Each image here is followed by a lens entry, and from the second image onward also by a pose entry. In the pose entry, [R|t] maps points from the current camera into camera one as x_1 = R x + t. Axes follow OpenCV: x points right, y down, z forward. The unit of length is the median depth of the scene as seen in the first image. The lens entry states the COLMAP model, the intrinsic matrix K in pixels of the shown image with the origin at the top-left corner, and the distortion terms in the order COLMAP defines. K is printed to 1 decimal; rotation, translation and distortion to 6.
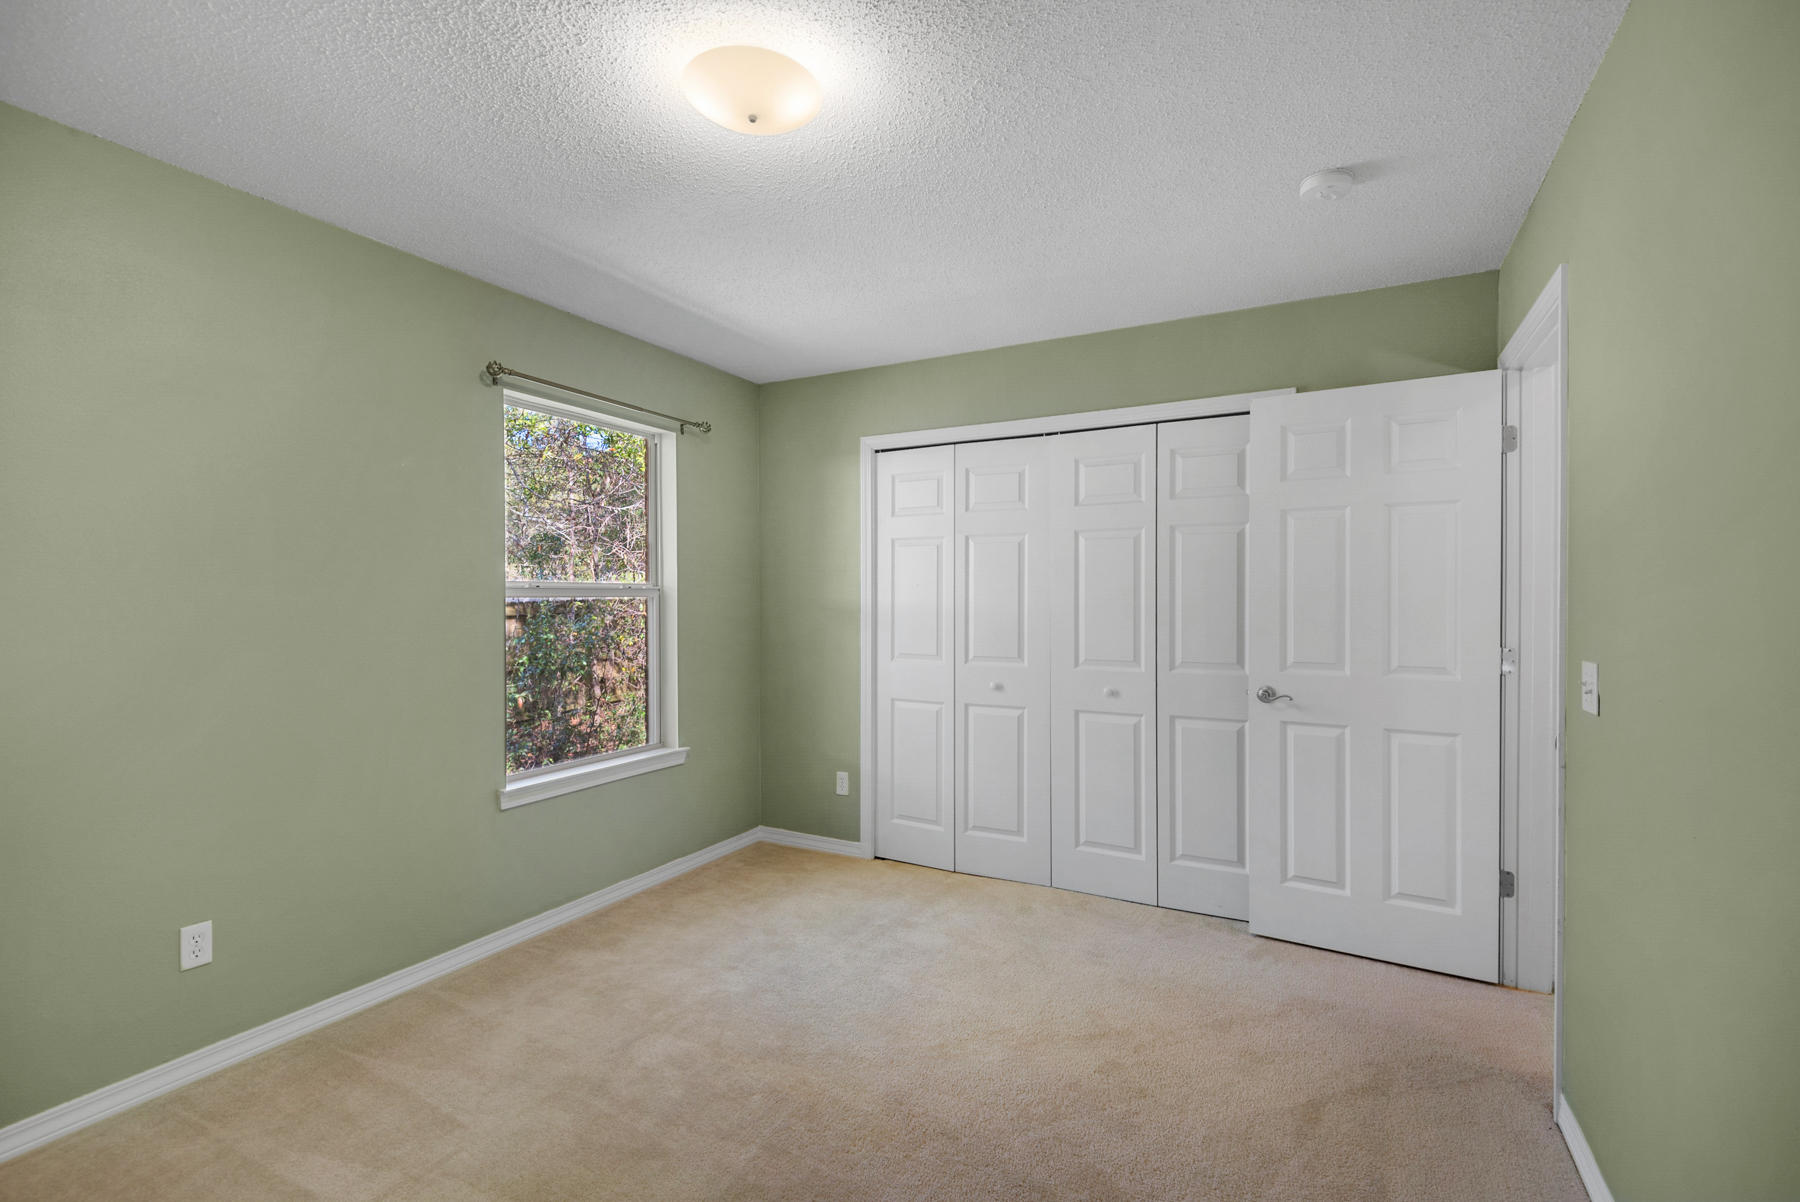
lens RADIAL K [[816.4, 0, 905.8], [0, 816.4, 607.3], [0, 0, 1]] dist [0.001037, -0.004575]
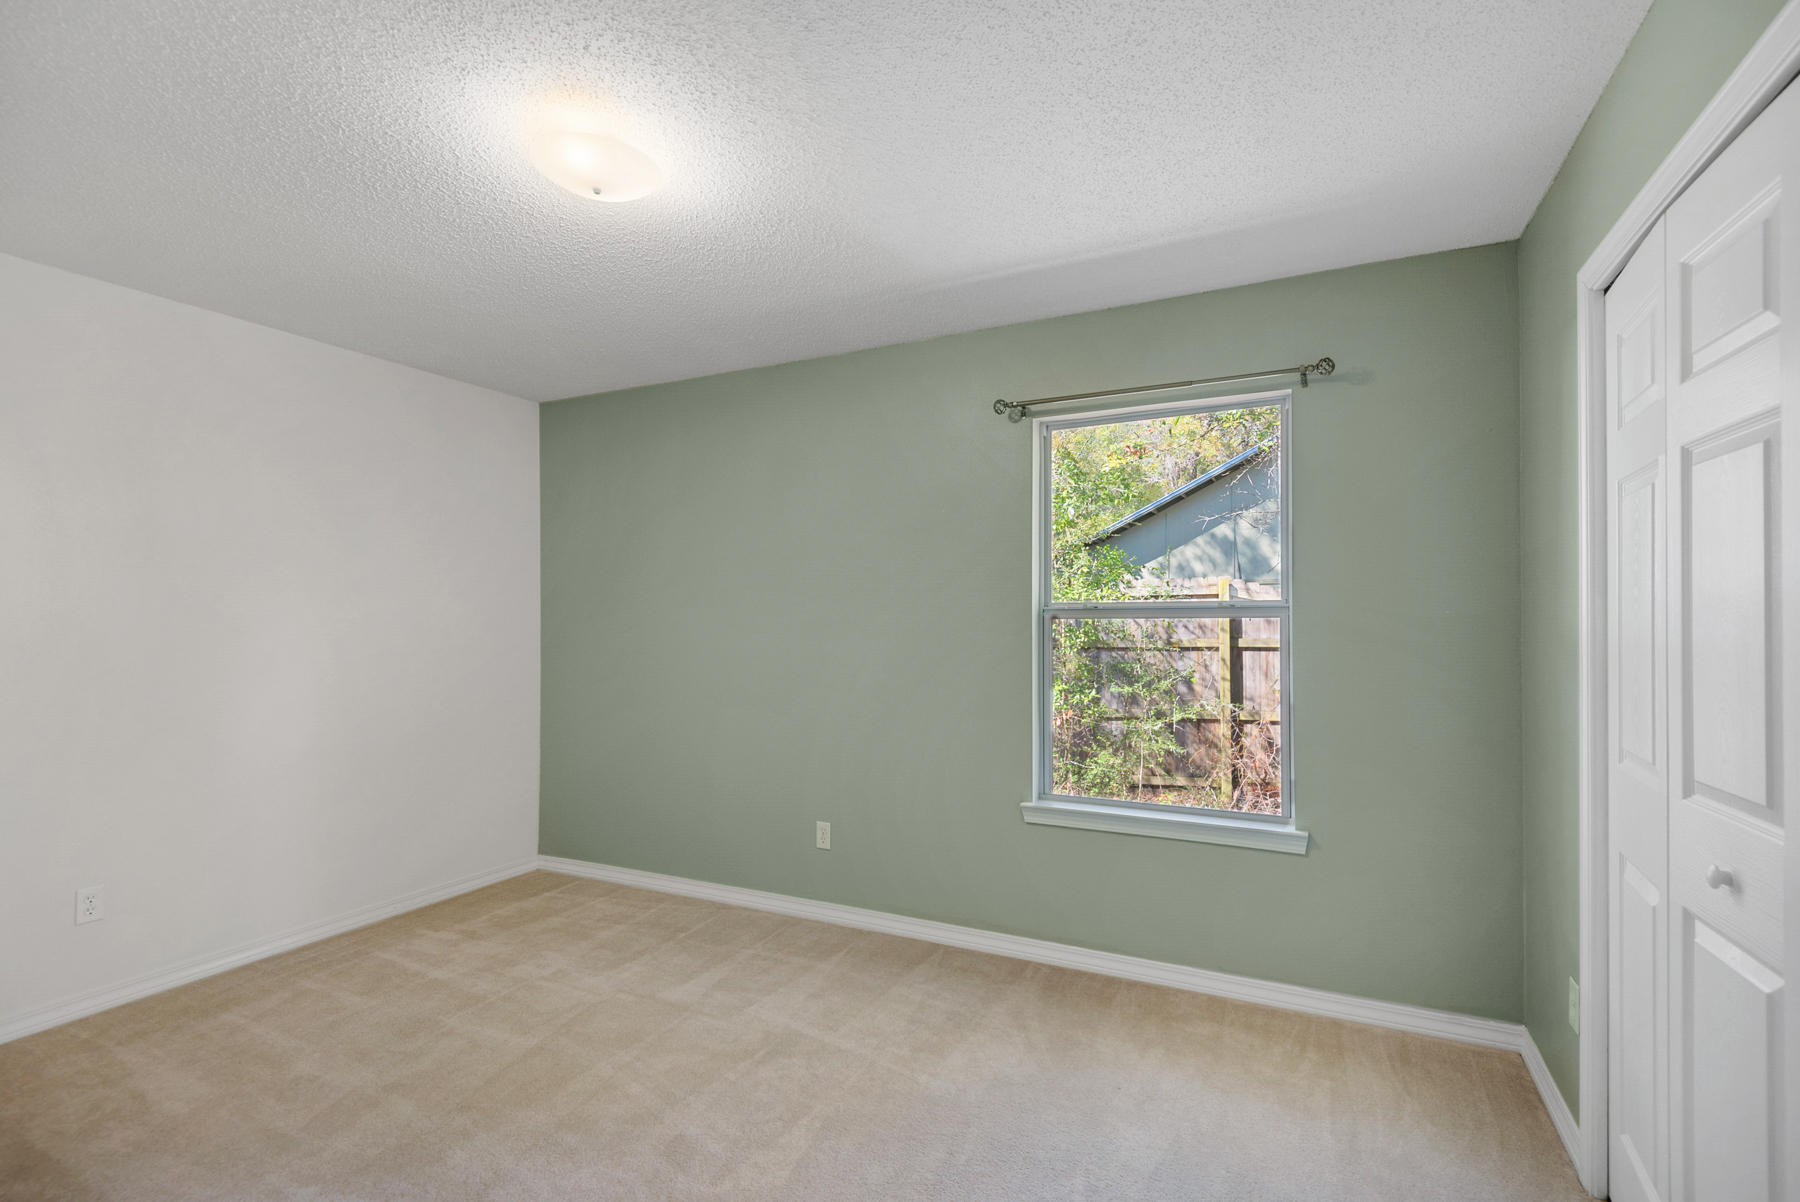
lens RADIAL K [[816.4, 0, 899.9], [0, 816.4, 607.0], [0, 0, 1]] dist [0.001037, -0.004575]
pose [[0.020613, -0.012861, -0.999705, 0.503943], [-0.008687, 0.999877, -0.013042, -0.009718], [0.999750, 0.008953, 0.020499, 0.752879]]
